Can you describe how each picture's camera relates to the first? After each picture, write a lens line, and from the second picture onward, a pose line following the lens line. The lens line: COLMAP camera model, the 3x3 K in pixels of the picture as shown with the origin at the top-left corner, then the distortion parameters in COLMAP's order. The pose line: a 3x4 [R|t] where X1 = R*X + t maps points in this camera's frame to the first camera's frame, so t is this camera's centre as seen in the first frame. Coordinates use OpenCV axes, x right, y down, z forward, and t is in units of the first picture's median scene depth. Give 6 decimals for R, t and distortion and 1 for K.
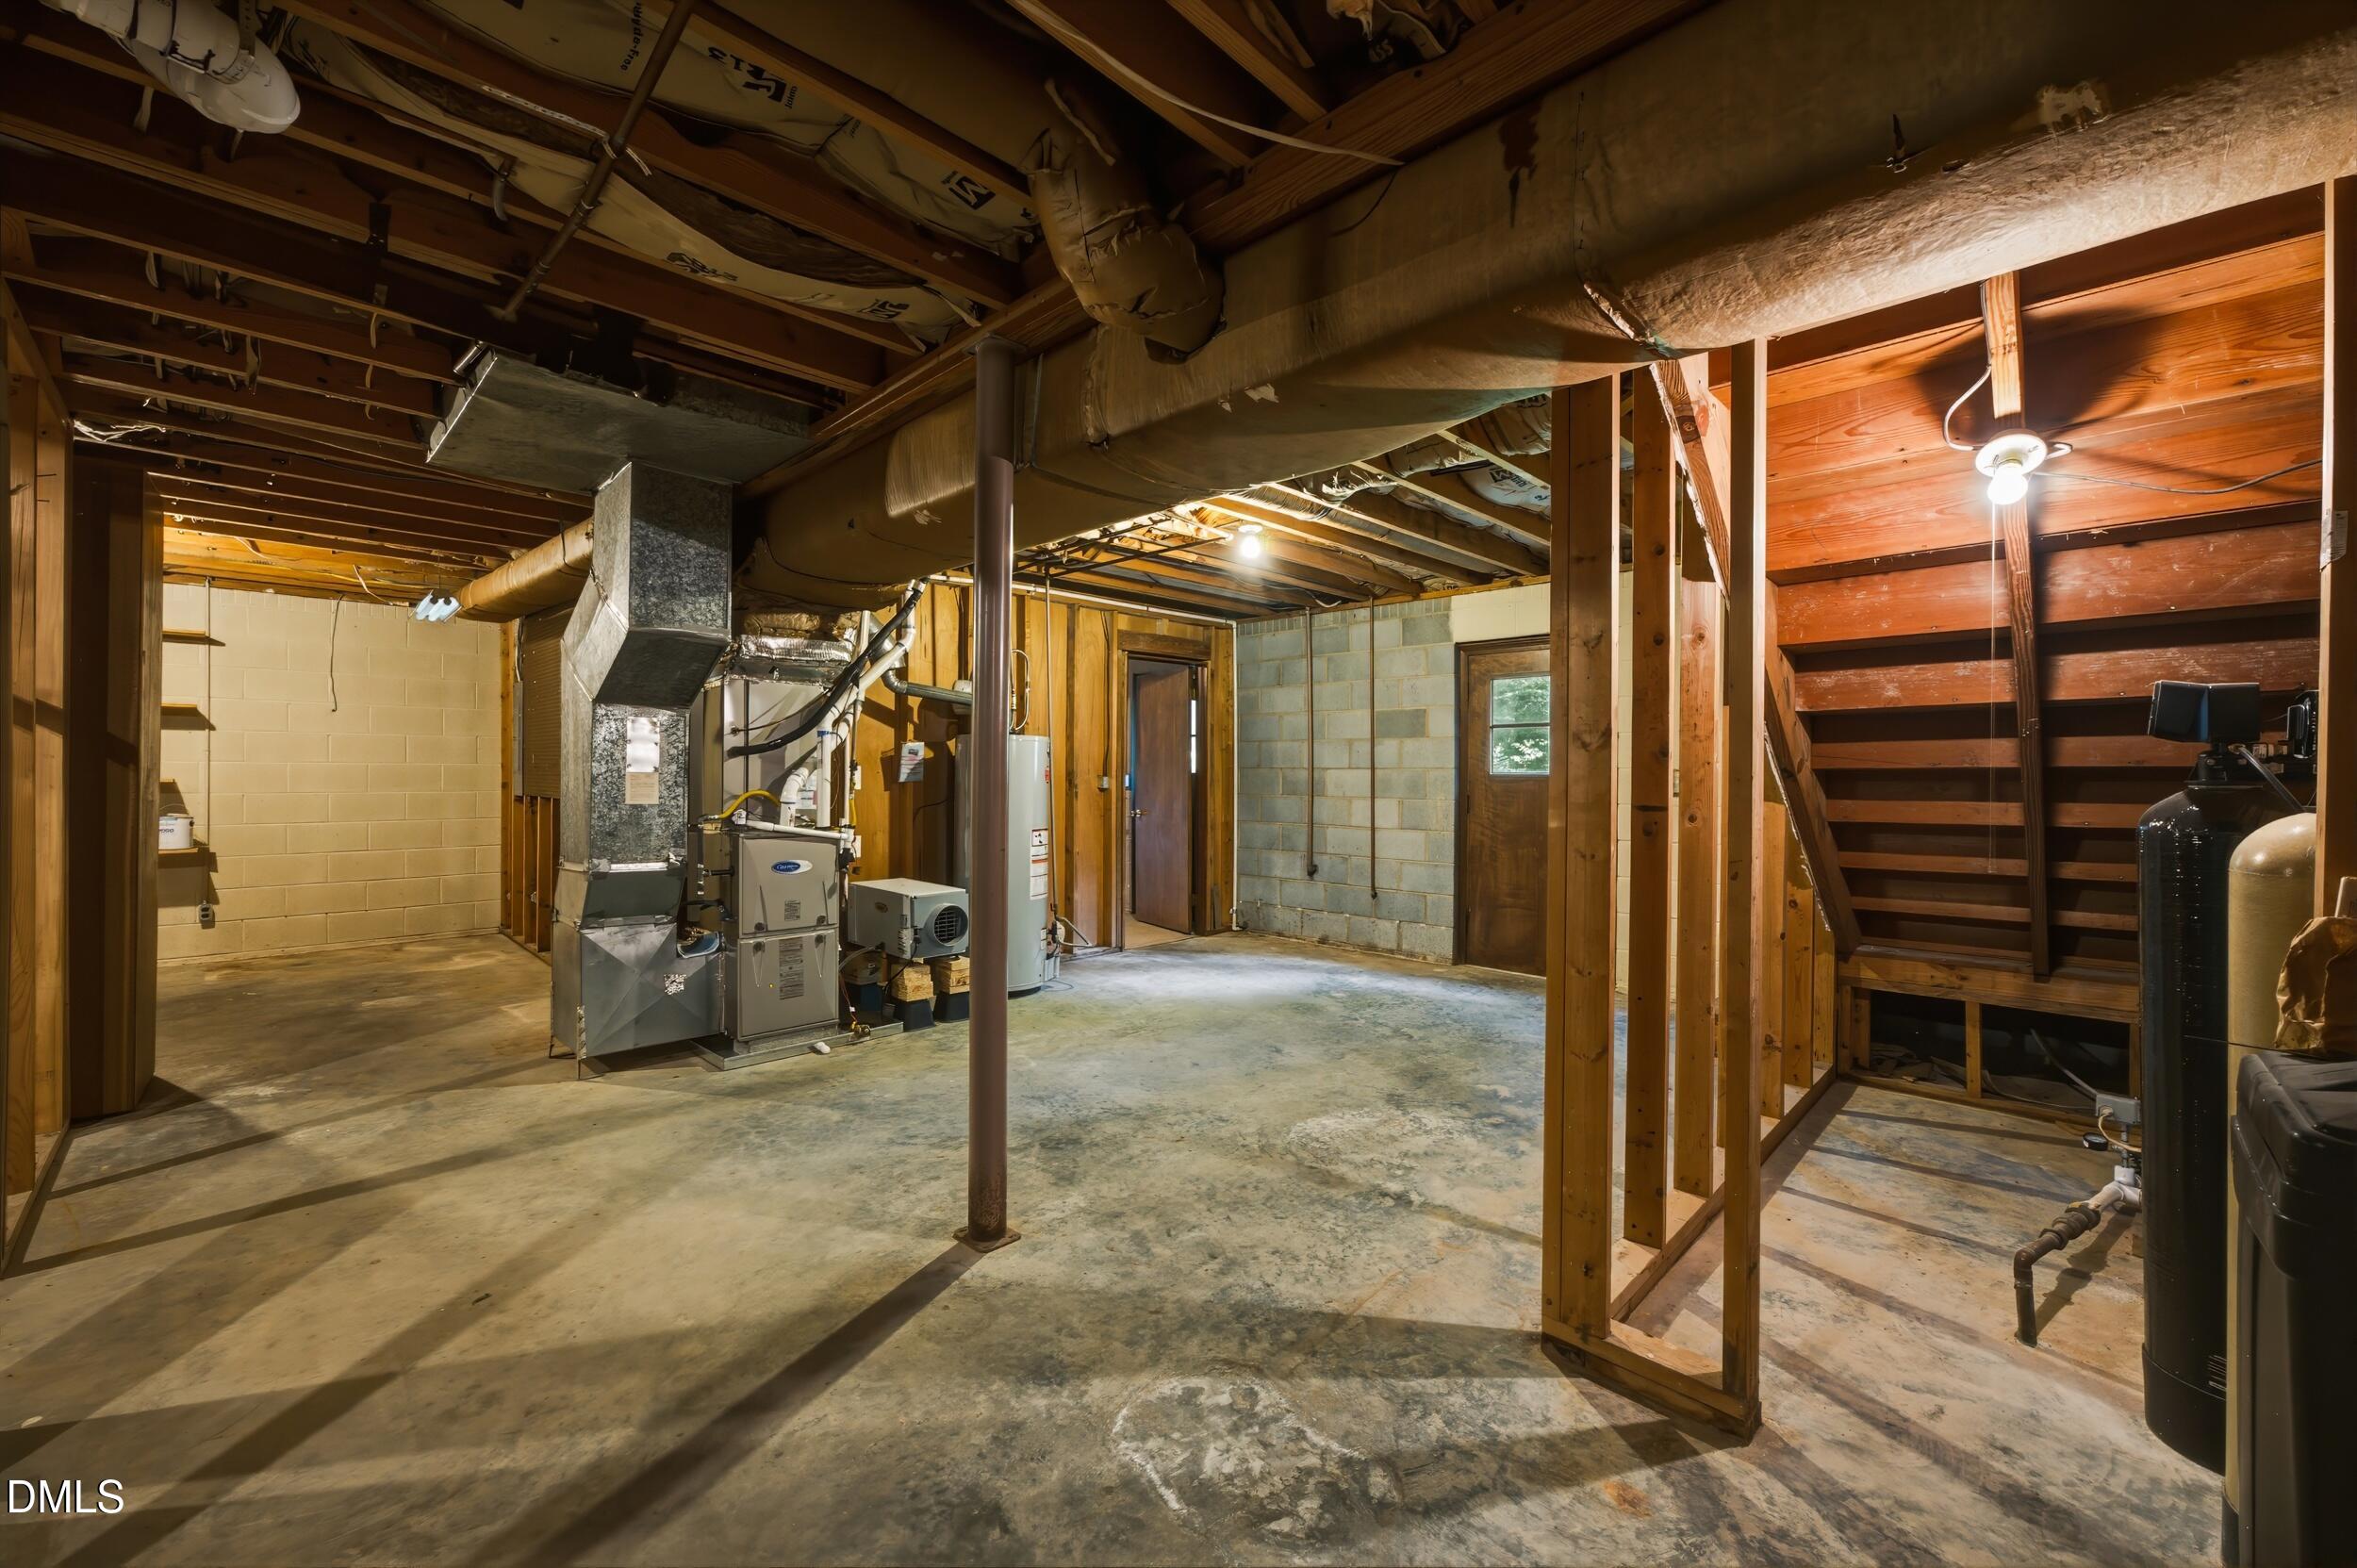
lens RADIAL K [[931.7, 0, 1174.2], [0, 931.7, 776.7], [0, 0, 1]] dist [-0.016229, 0.014794]
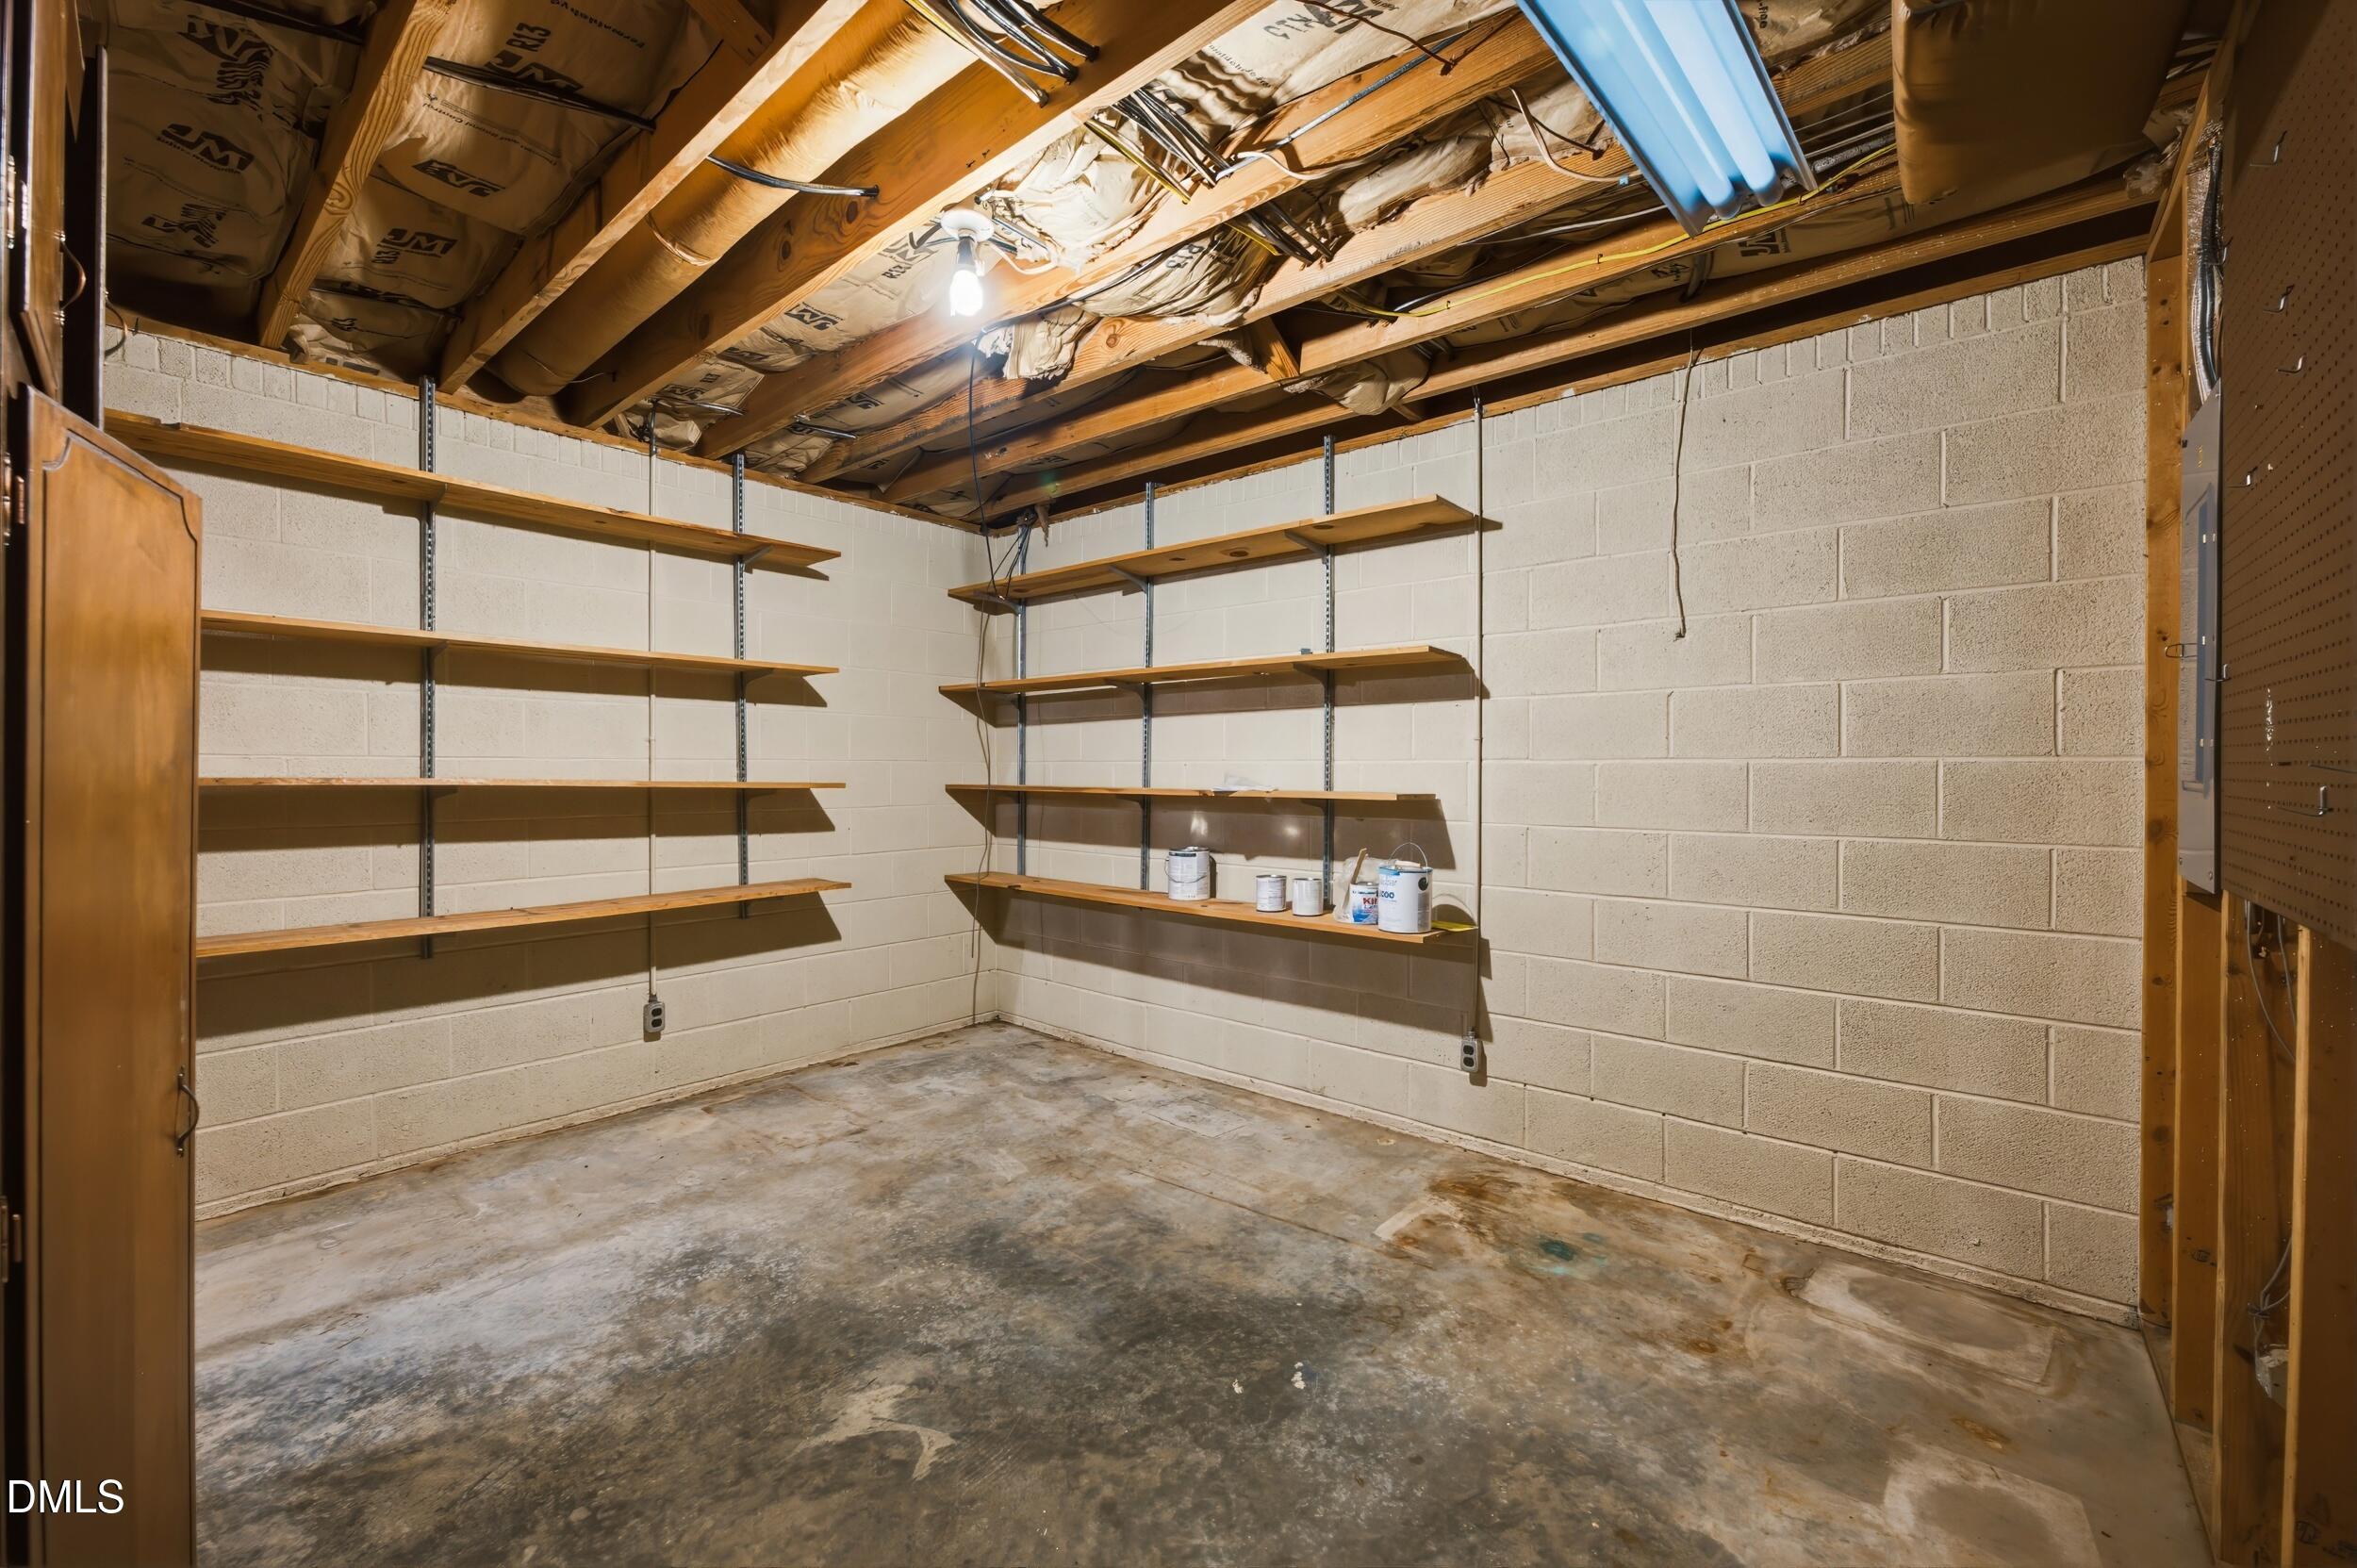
lens RADIAL K [[931.7, 0, 1174.2], [0, 931.7, 776.7], [0, 0, 1]] dist [-0.016229, 0.014794]
pose [[0.081962, 0.002649, -0.996632, -0.493428], [-0.006367, 0.999977, 0.002134, -0.006789], [0.996615, 0.006171, 0.081977, 0.723802]]
